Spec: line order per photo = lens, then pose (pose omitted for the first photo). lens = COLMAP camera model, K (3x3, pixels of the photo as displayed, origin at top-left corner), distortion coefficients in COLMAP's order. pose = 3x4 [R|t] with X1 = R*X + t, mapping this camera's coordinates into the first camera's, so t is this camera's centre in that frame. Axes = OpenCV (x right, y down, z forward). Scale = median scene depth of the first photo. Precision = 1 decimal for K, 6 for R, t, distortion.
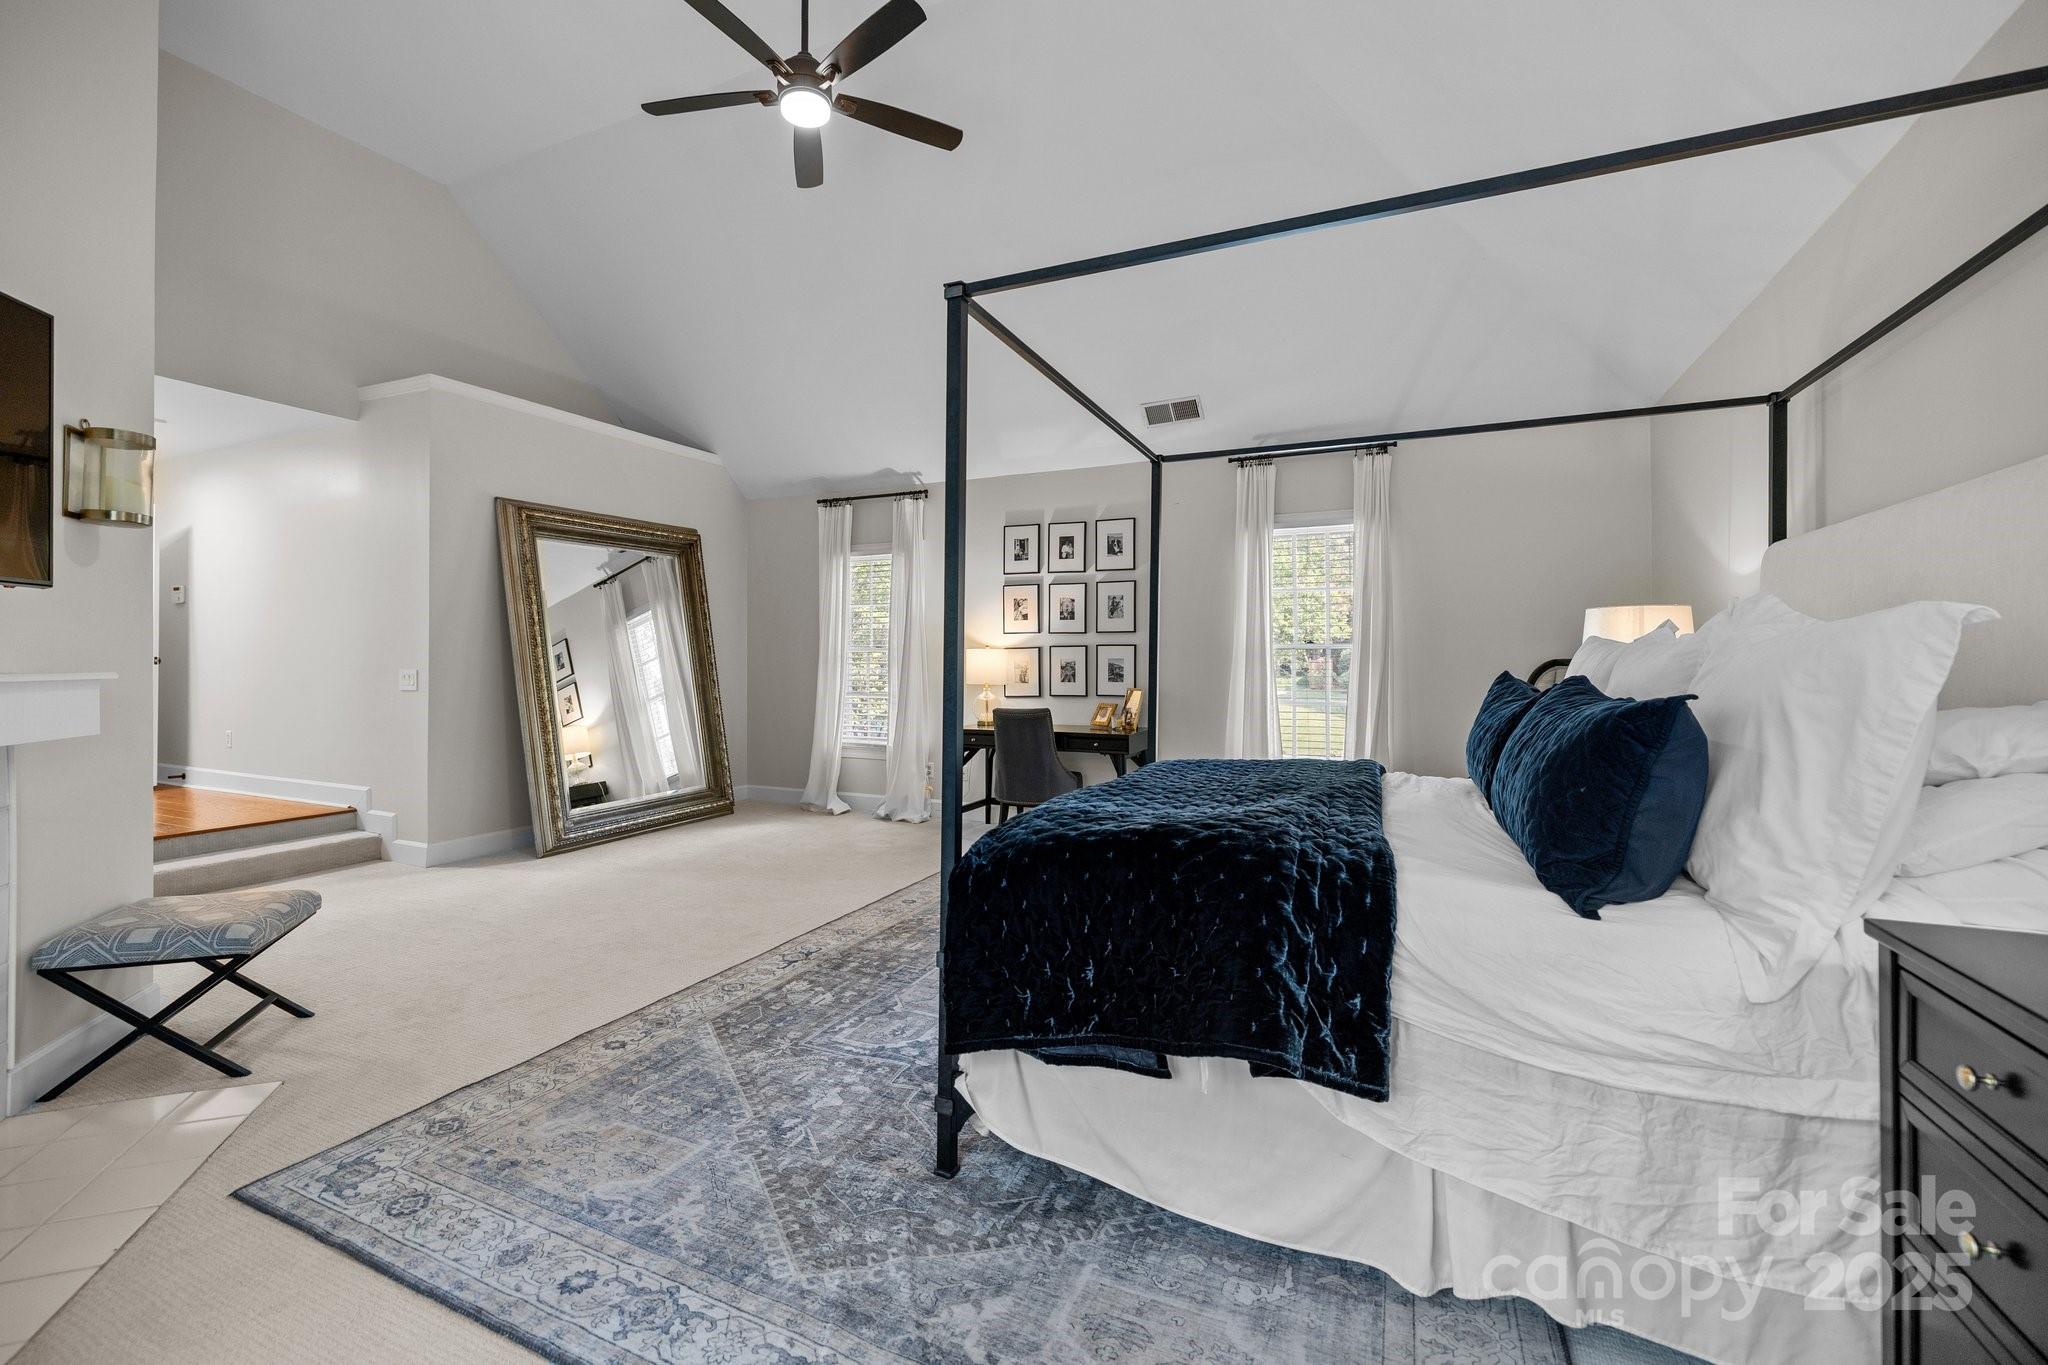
lens RADIAL K [[872.8, 0, 1003.7], [0, 872.8, 669.4], [0, 0, 1]] dist [-0.001442, -0.000449]
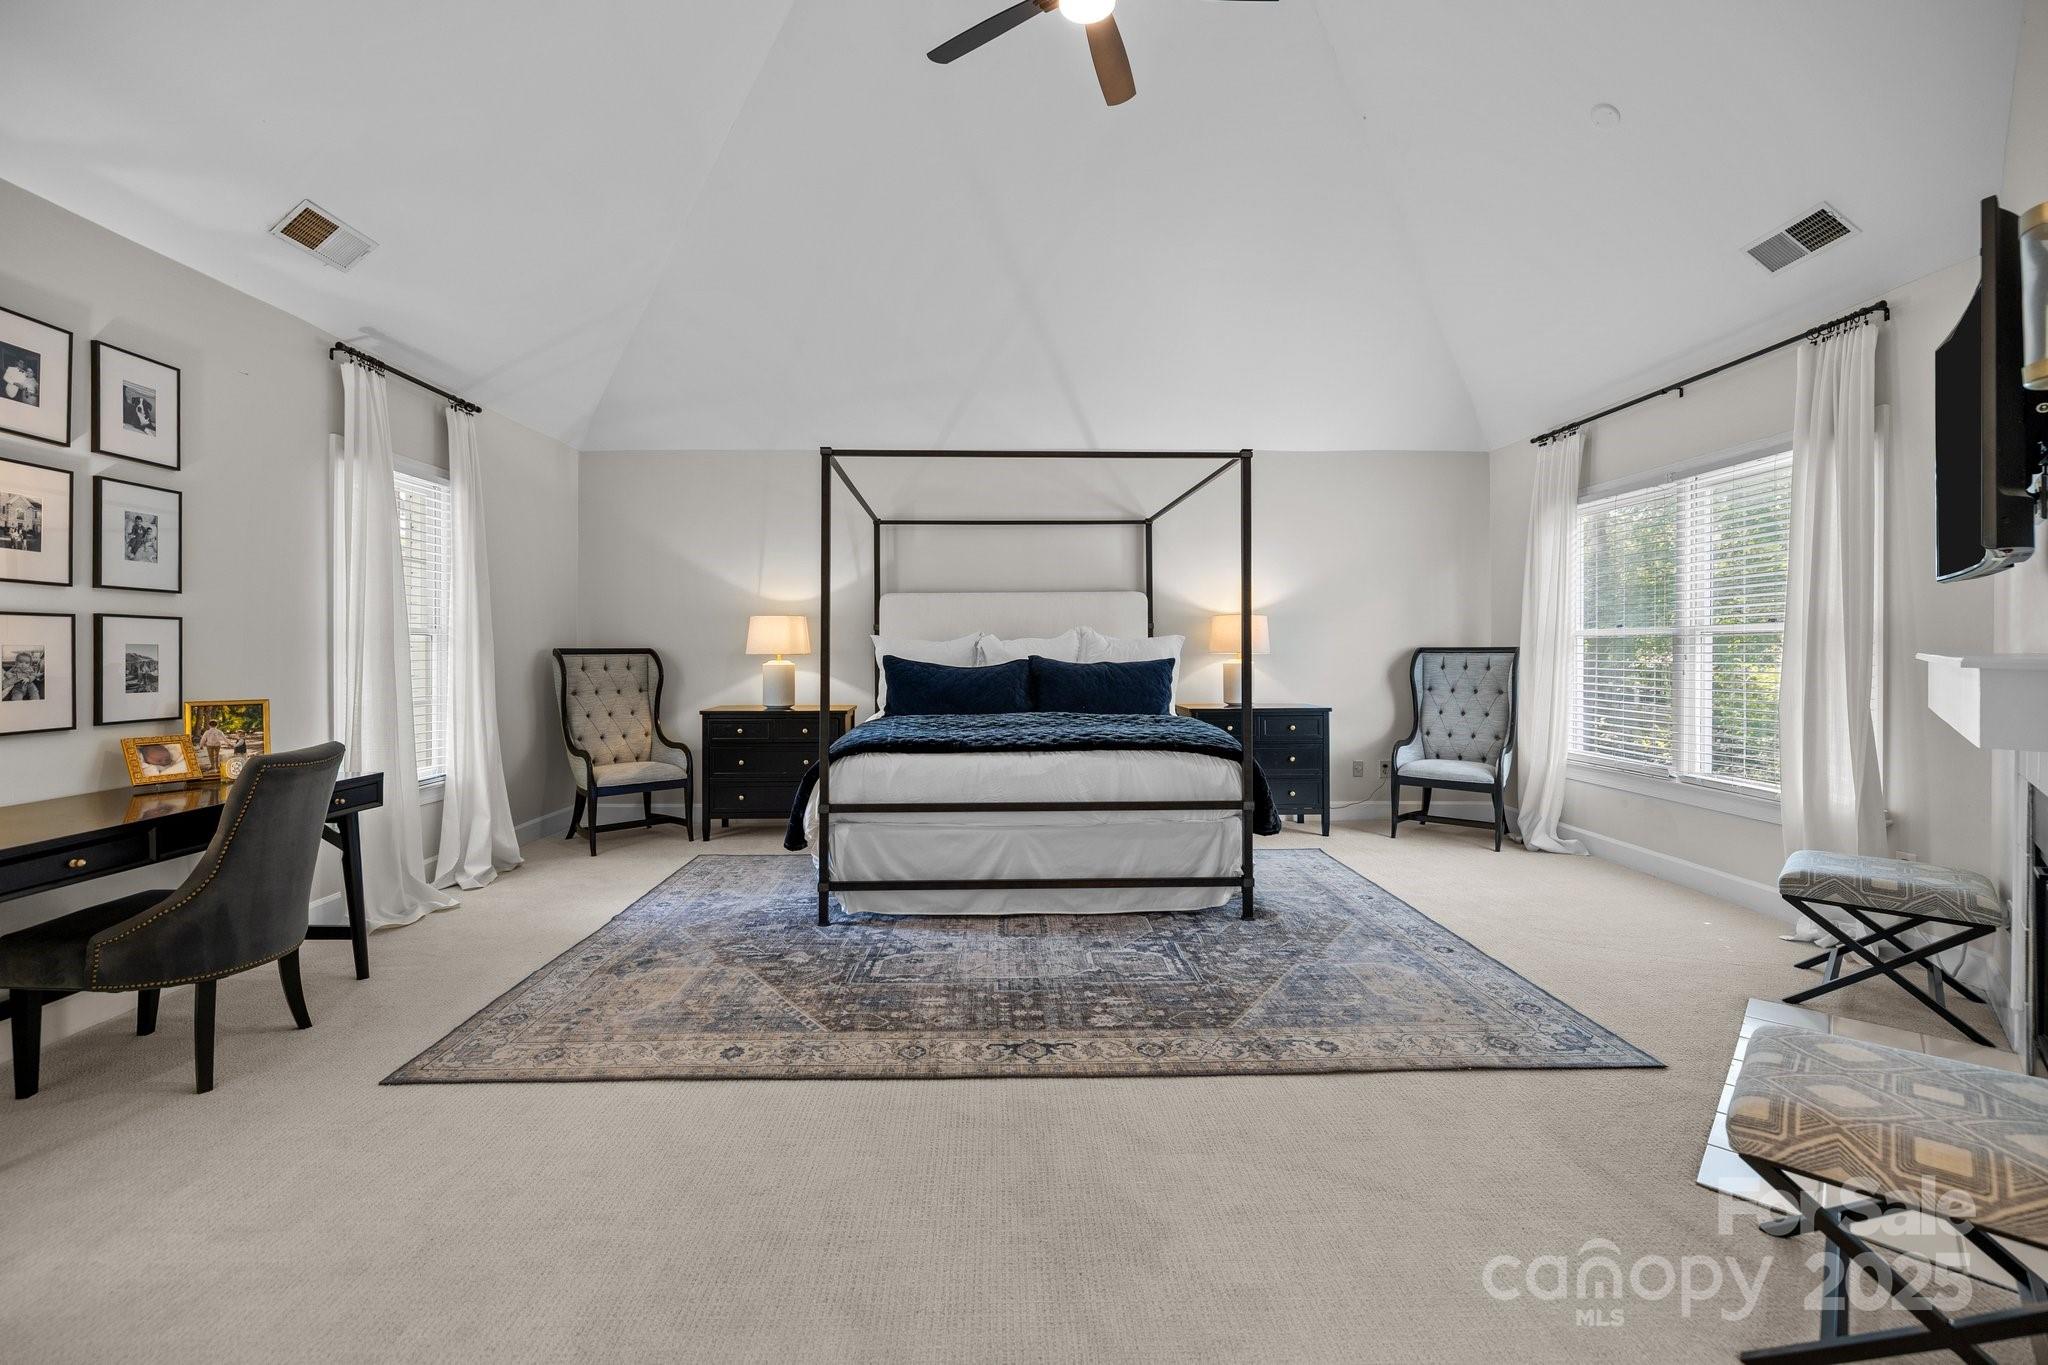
lens RADIAL K [[872.8, 0, 1003.7], [0, 872.8, 669.4], [0, 0, 1]] dist [-0.001442, -0.000449]
pose [[-0.444060, -0.017380, 0.895828, -0.993385], [0.011466, 0.999620, 0.025077, -0.010123], [-0.895923, 0.021408, -0.443692, 1.512416]]
